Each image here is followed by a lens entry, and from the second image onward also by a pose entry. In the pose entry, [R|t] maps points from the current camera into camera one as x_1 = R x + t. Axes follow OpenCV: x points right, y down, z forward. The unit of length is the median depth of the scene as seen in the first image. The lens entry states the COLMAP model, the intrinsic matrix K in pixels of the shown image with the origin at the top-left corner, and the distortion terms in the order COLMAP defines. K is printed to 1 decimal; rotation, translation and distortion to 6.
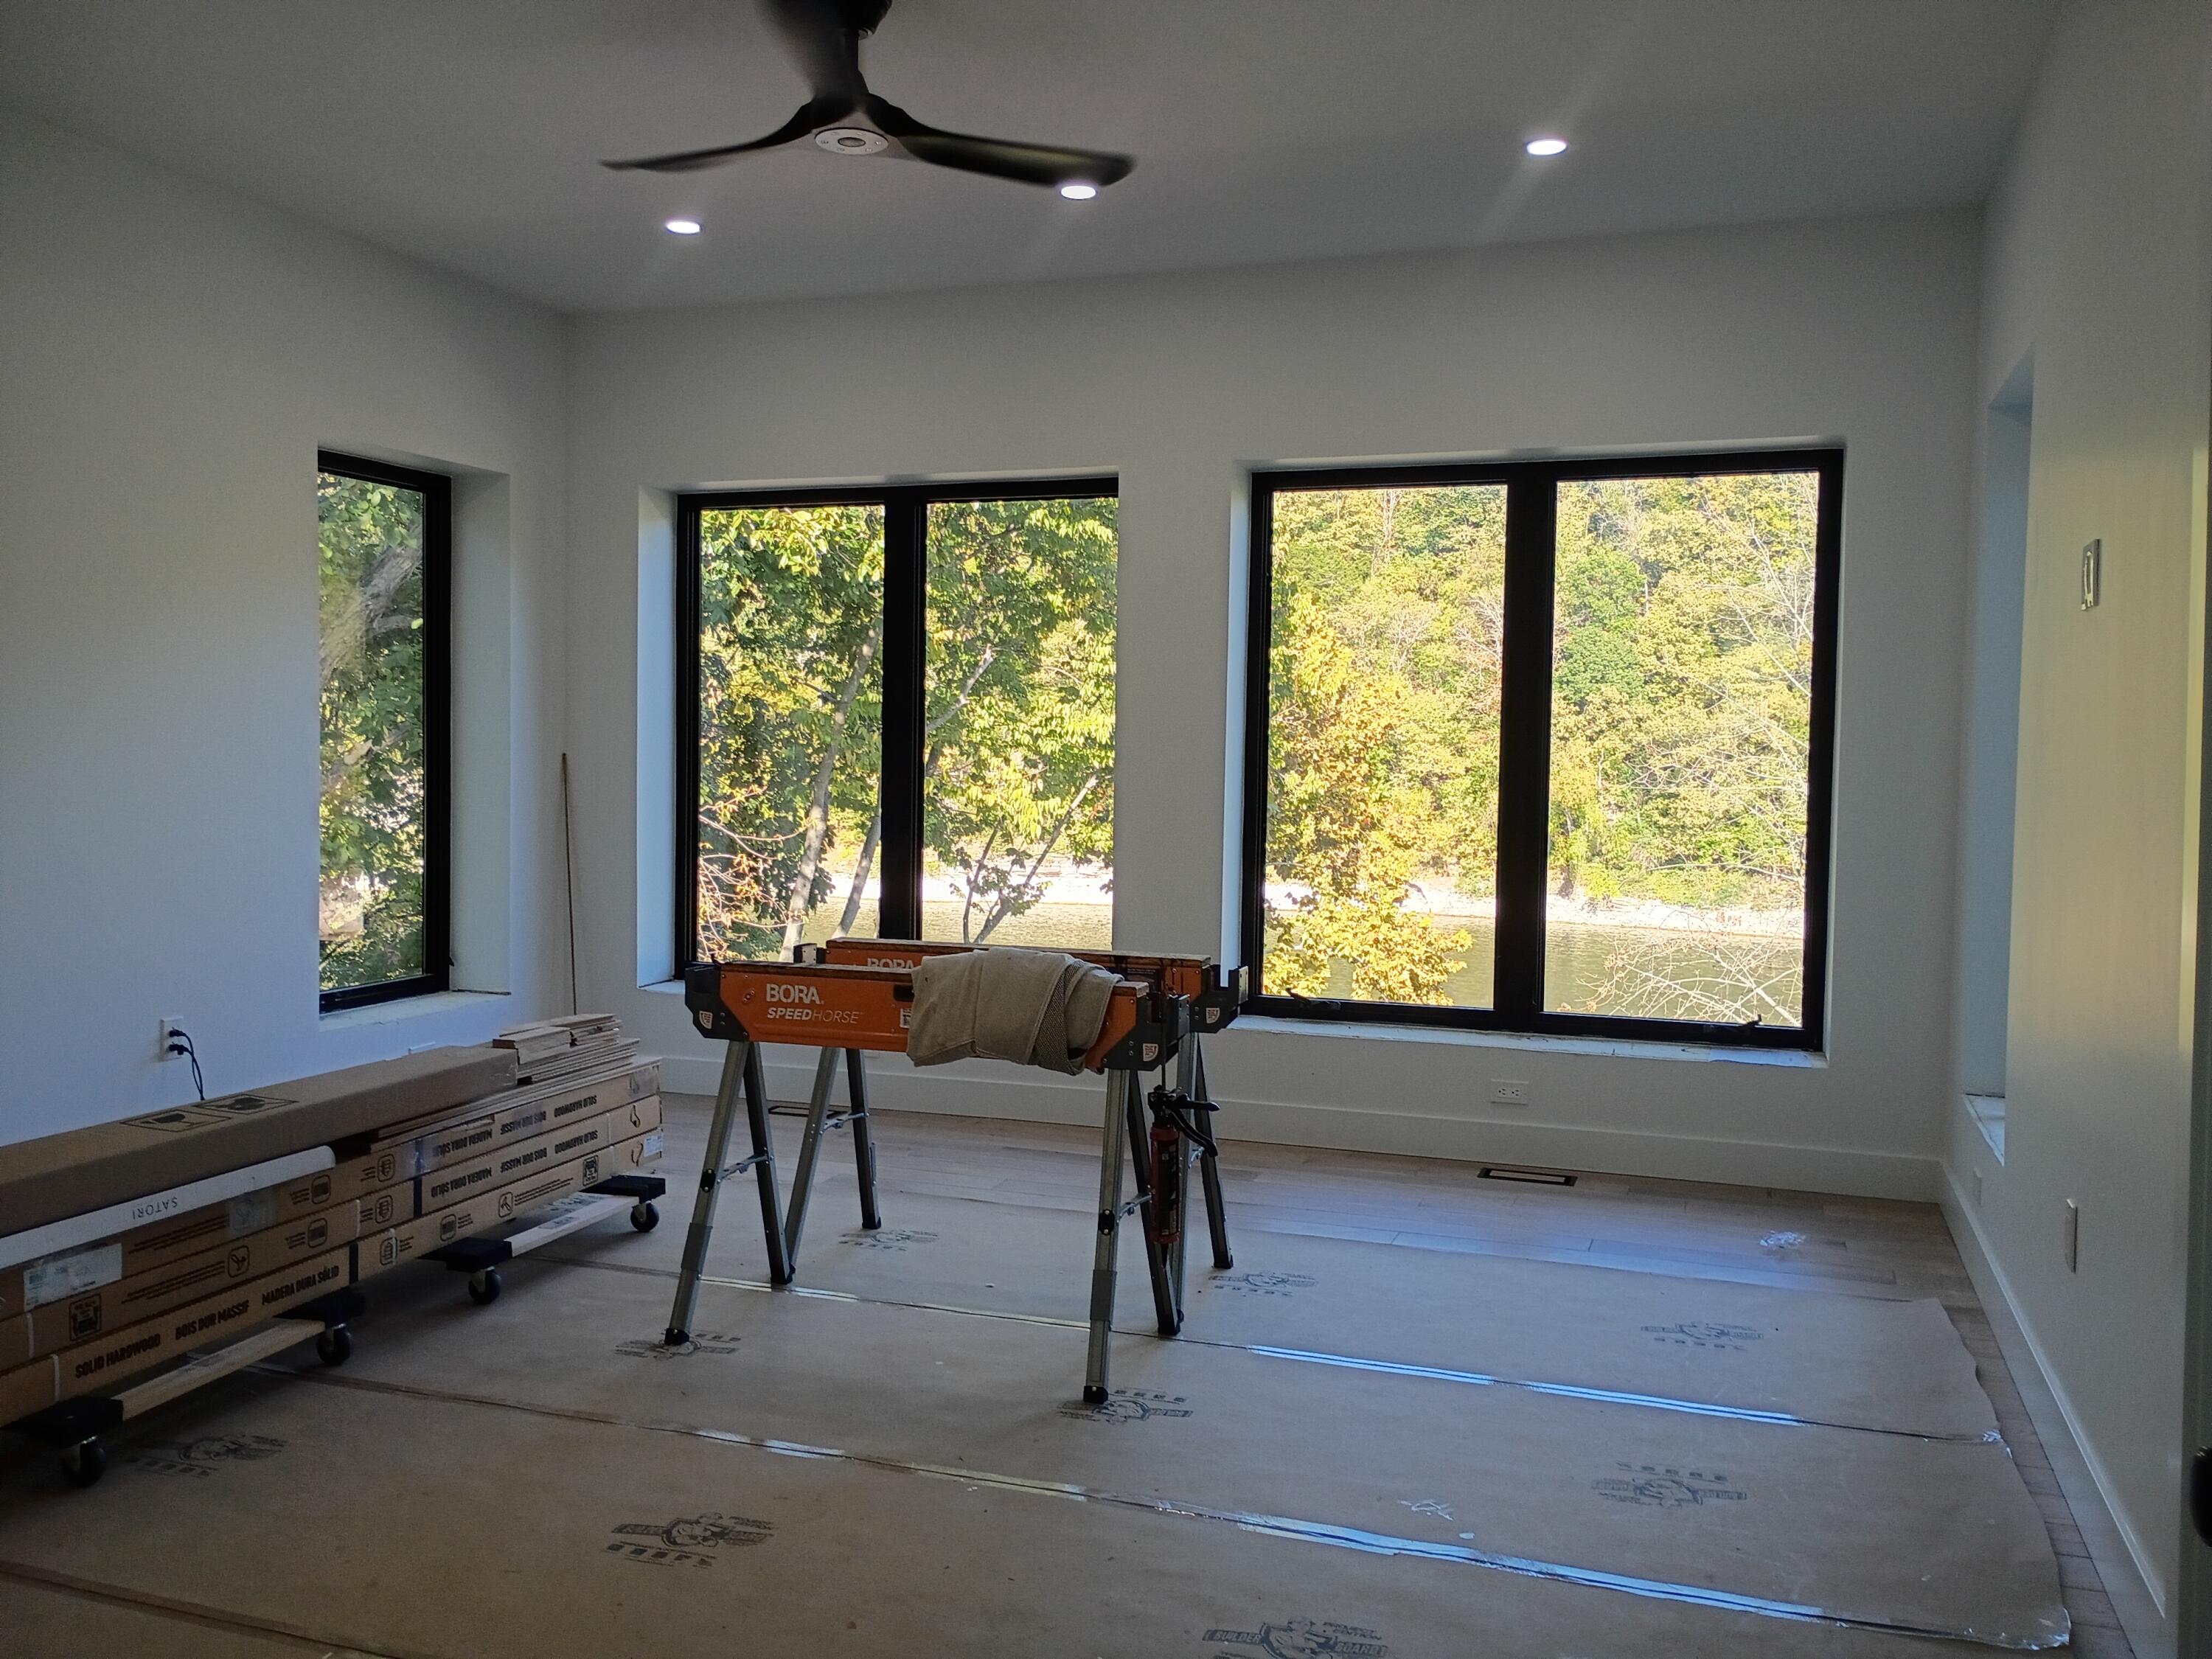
lens RADIAL K [[1822.6, 0, 1101.9], [0, 1822.6, 824.2], [0, 0, 1]] dist [0.071034, -0.099568]
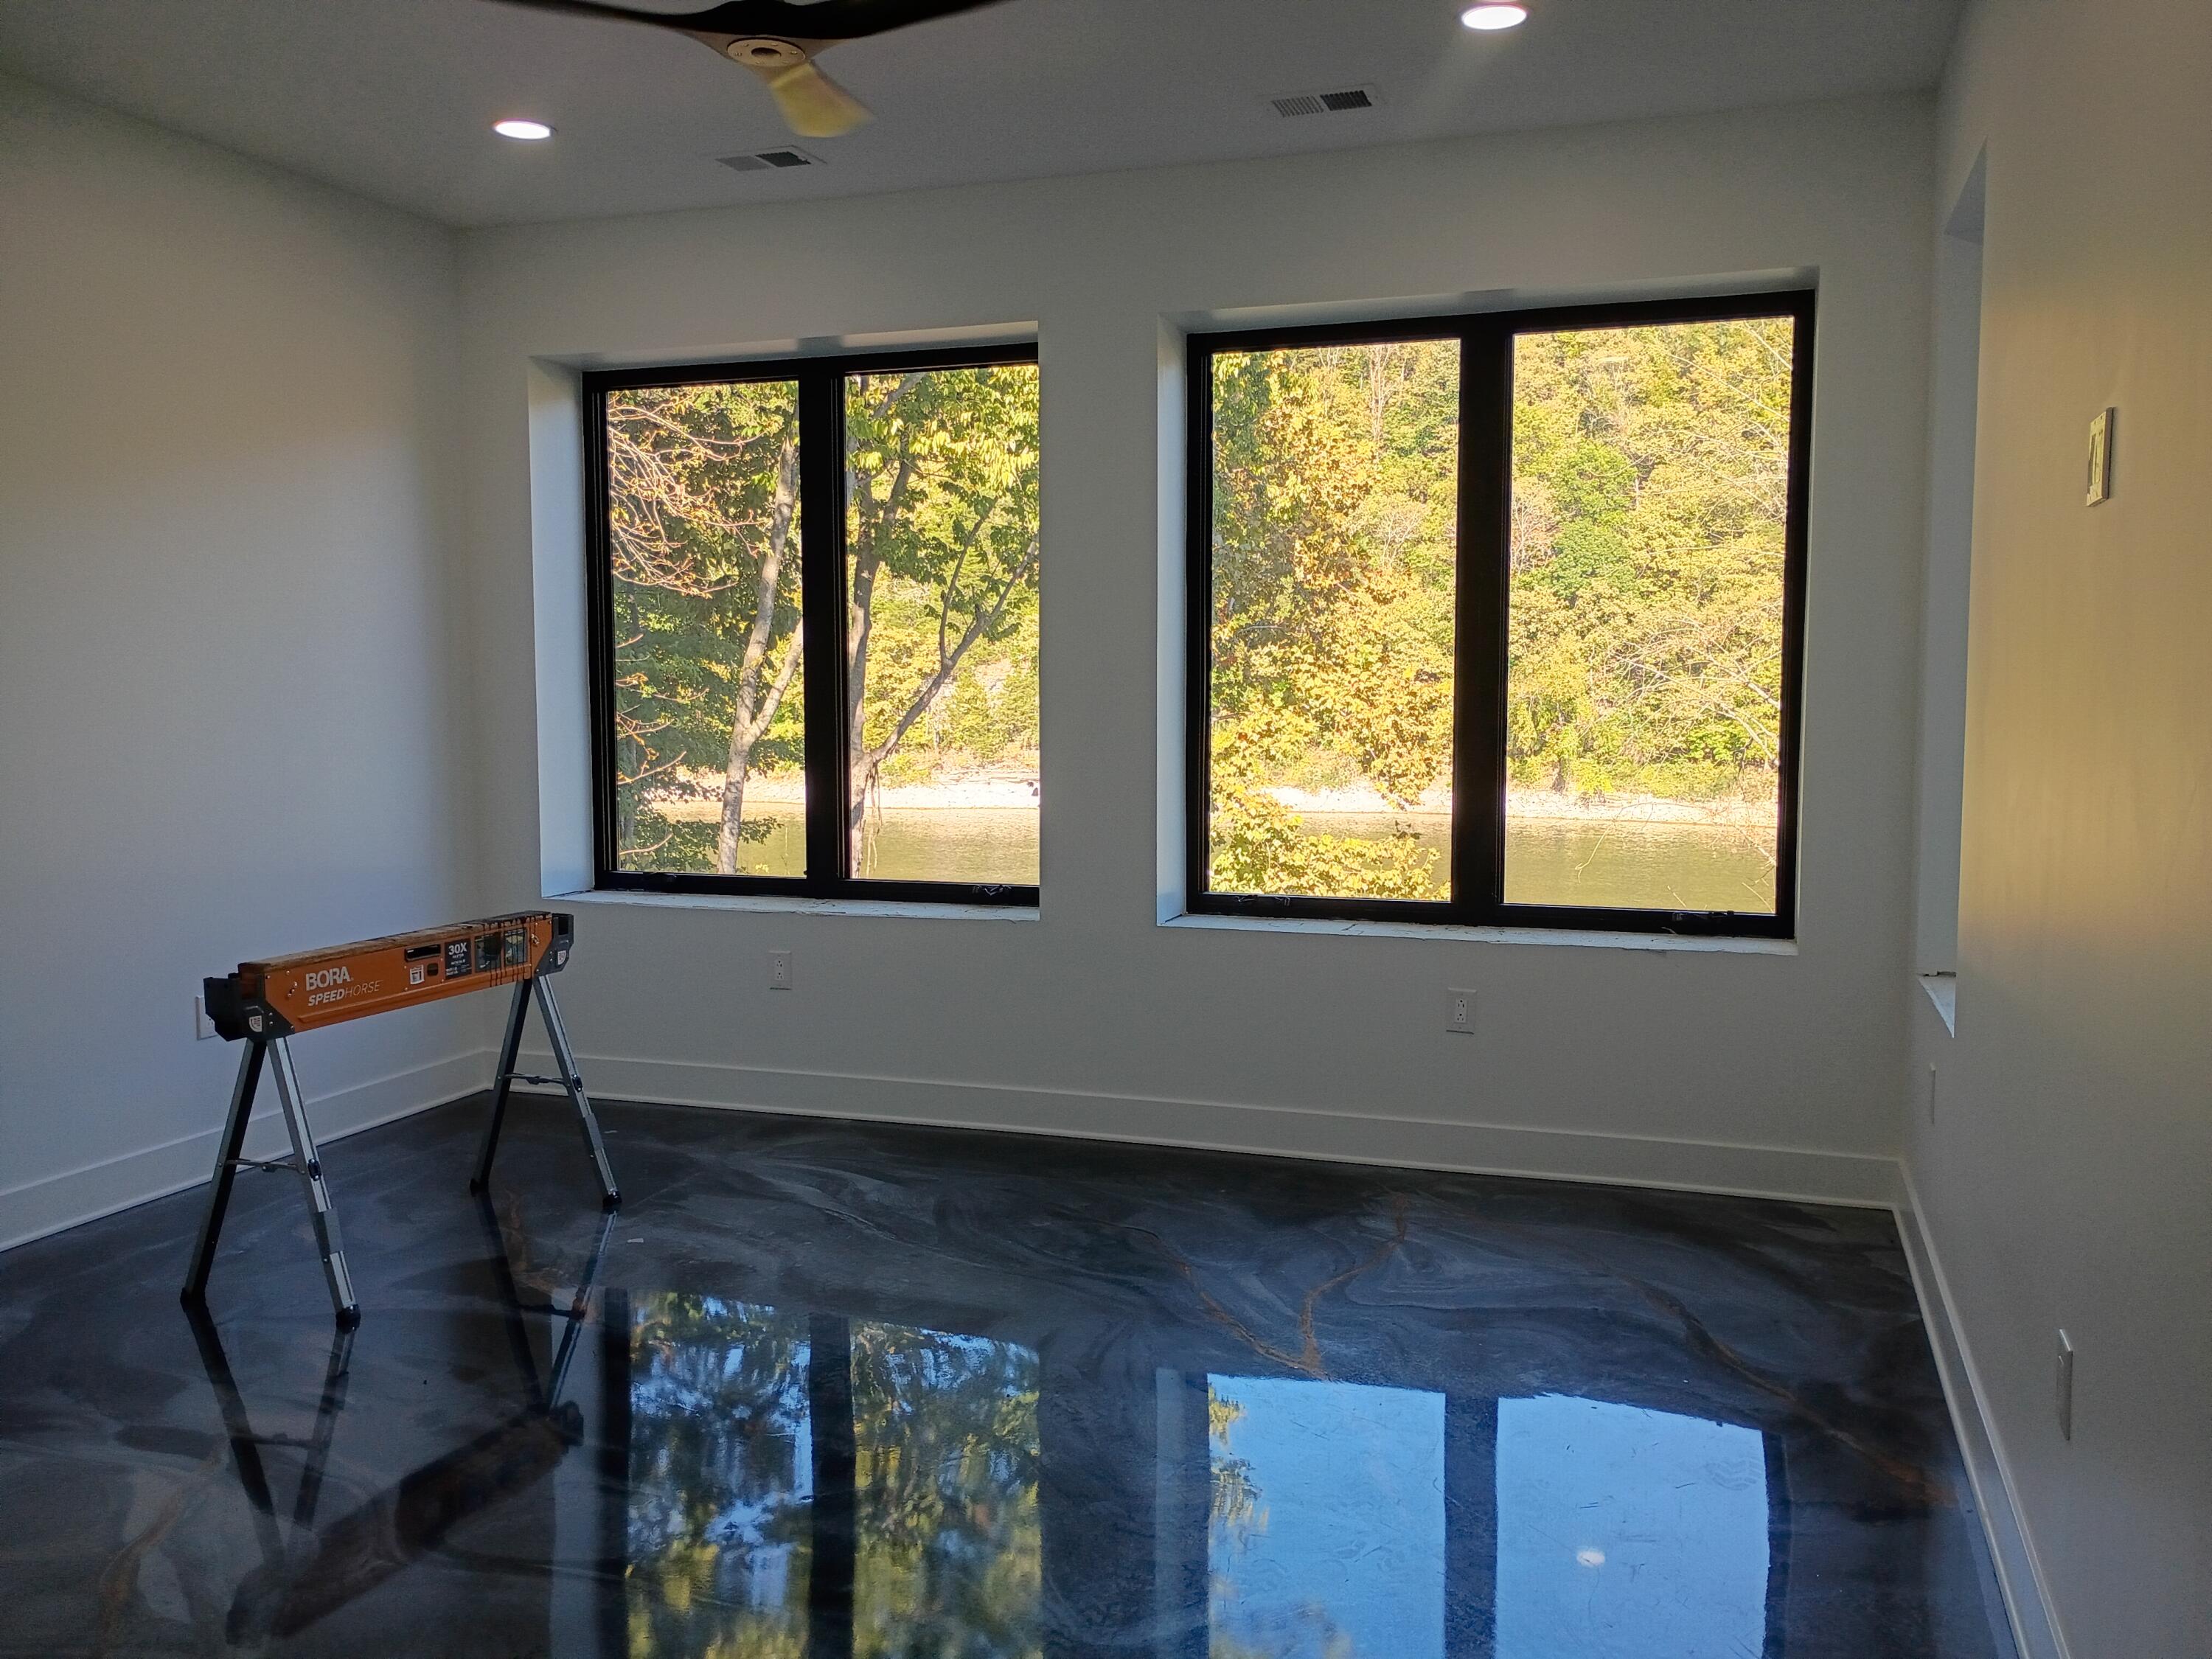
lens RADIAL K [[1768.5, 0, 1058.7], [0, 1768.5, 817.4], [0, 0, 1]] dist [0.200021, -0.604469]
pose [[0.999449, -0.021563, -0.025253, 0.037180], [0.022736, 0.998630, 0.047132, 0.009745], [0.024202, -0.047681, 0.998569, 0.077877]]
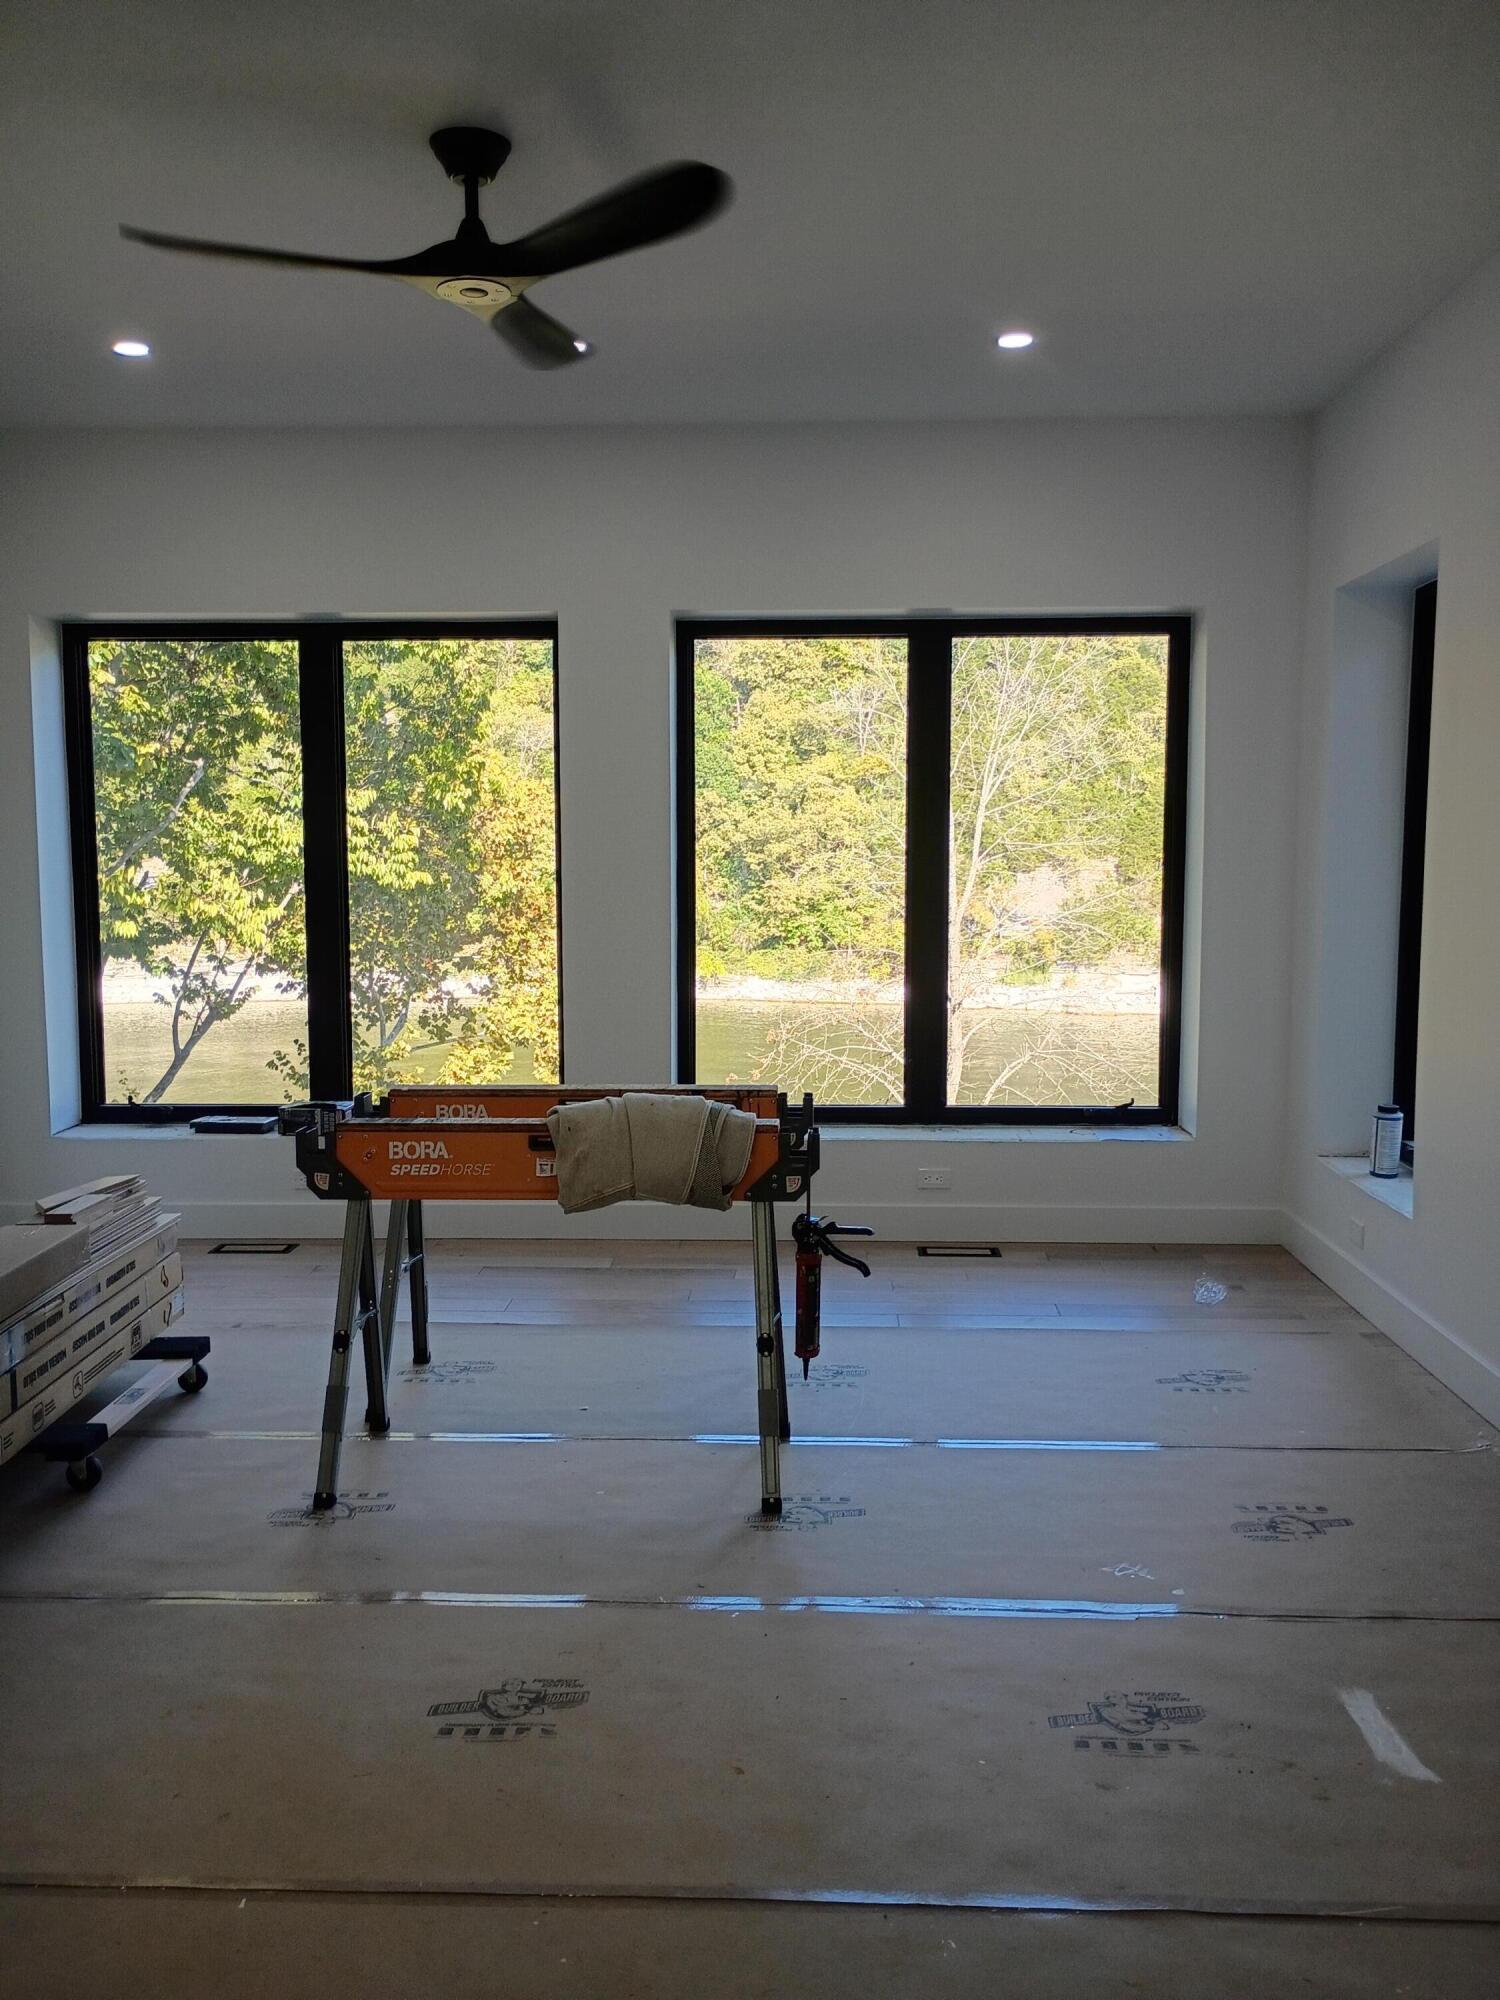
lens RADIAL K [[1654.2, 0, 750.0], [0, 1654.2, 1000.0], [0, 0, 1]] dist [0.071694, -0.088454]
pose [[0.954148, -0.043251, 0.296194, -0.185968], [0.028101, 0.998079, 0.055220, -0.024821], [-0.298013, -0.044365, 0.953530, 0.054730]]
